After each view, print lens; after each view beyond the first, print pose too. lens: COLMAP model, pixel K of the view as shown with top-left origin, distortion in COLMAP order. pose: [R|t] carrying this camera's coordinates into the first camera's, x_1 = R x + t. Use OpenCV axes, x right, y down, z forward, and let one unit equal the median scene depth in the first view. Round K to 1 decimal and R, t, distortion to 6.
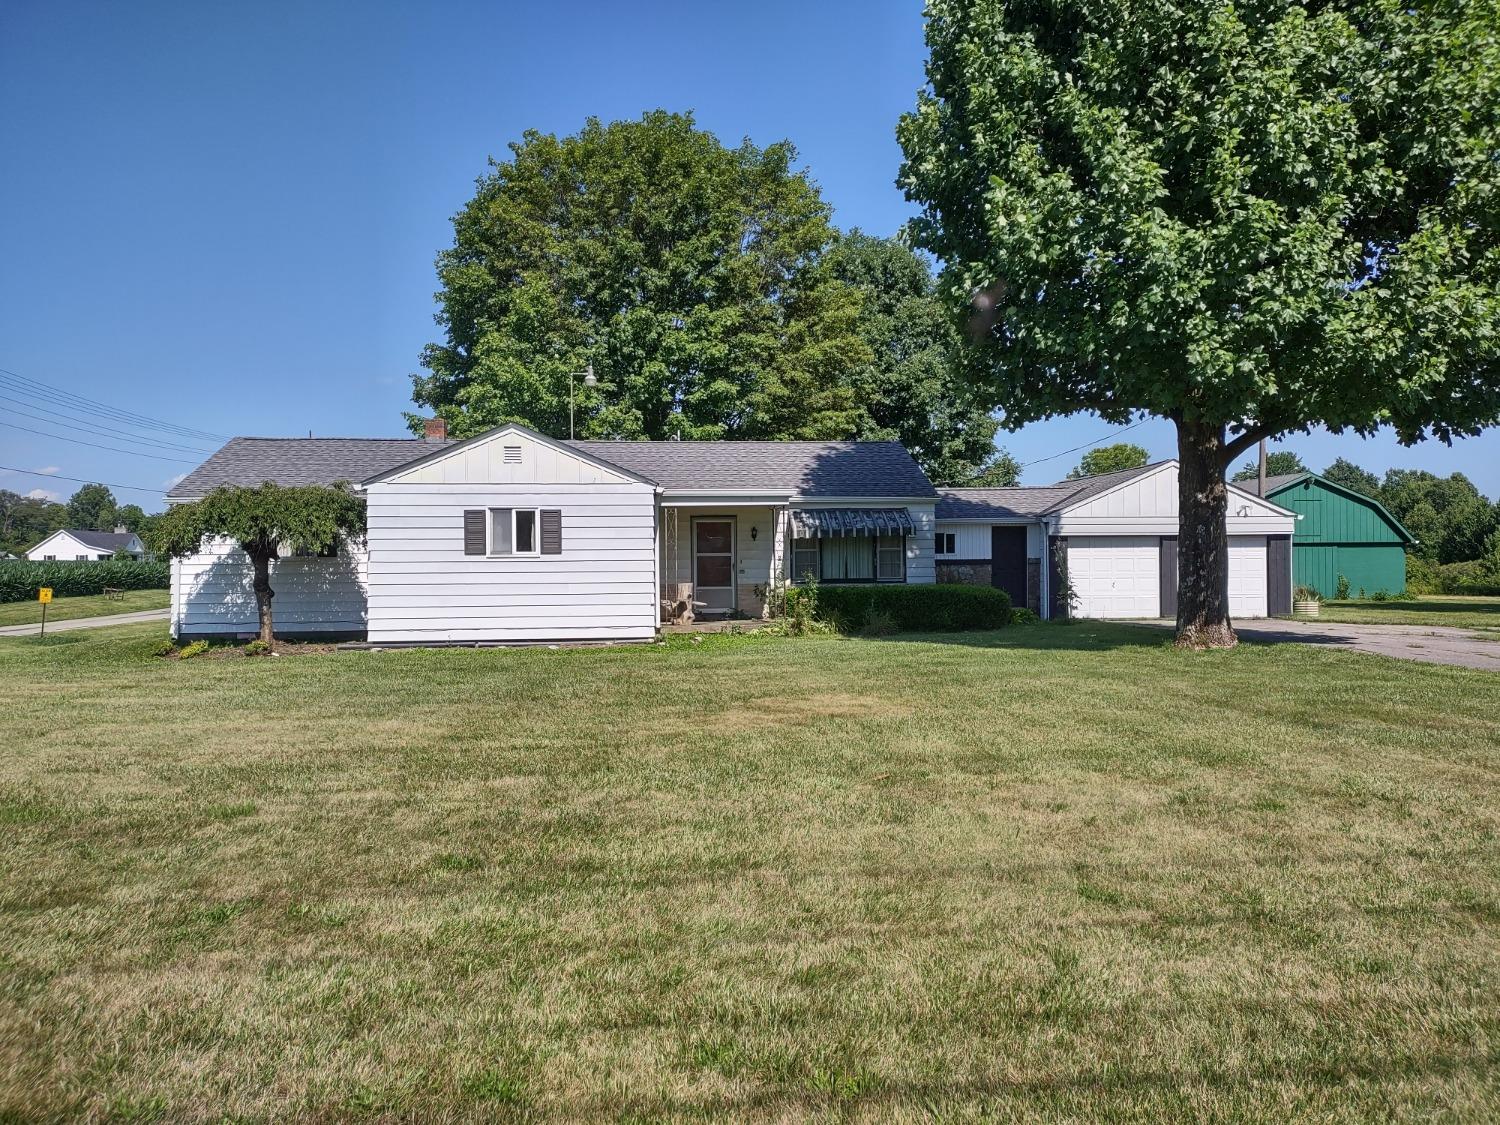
lens RADIAL K [[1126.8, 0, 754.7], [0, 1126.8, 575.0], [0, 0, 1]] dist [0.041719, -0.006462]
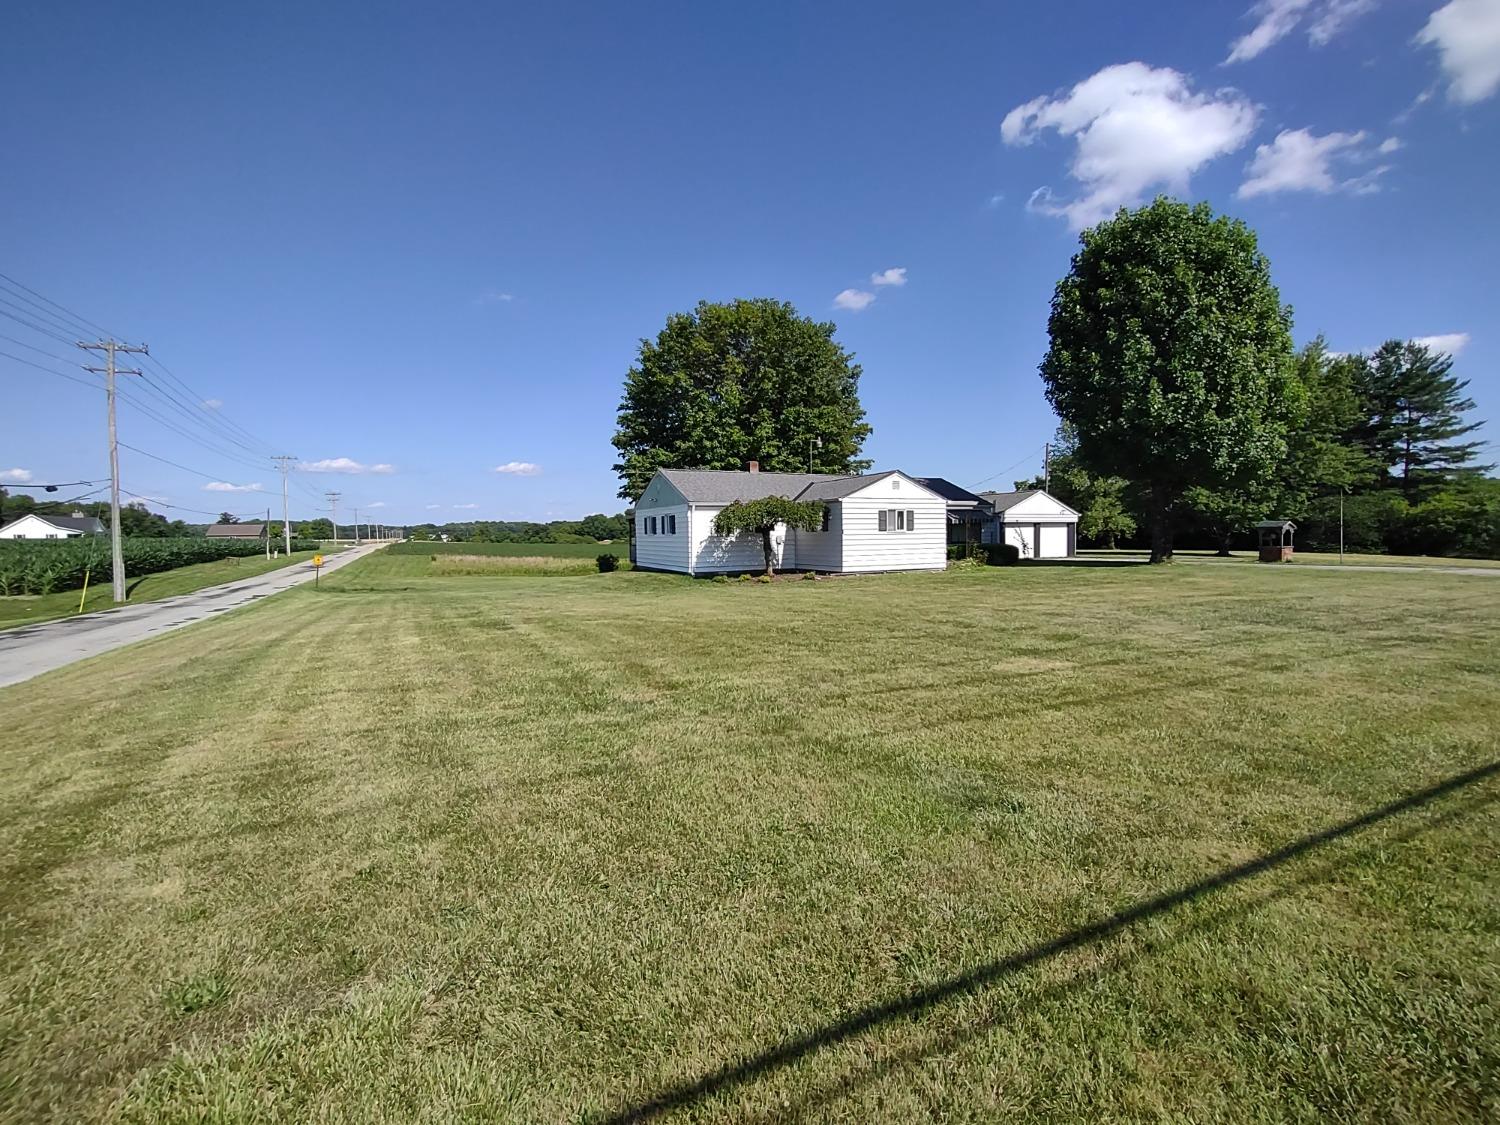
lens RADIAL K [[693.7, 0, 748.4], [0, 693.7, 564.2], [0, 0, 1]] dist [0.001609, 0.001957]
pose [[0.932454, -0.020023, 0.360733, -0.840794], [0.009840, 0.999500, 0.030043, 0.002720], [-0.361155, -0.024464, 0.932185, -0.134270]]
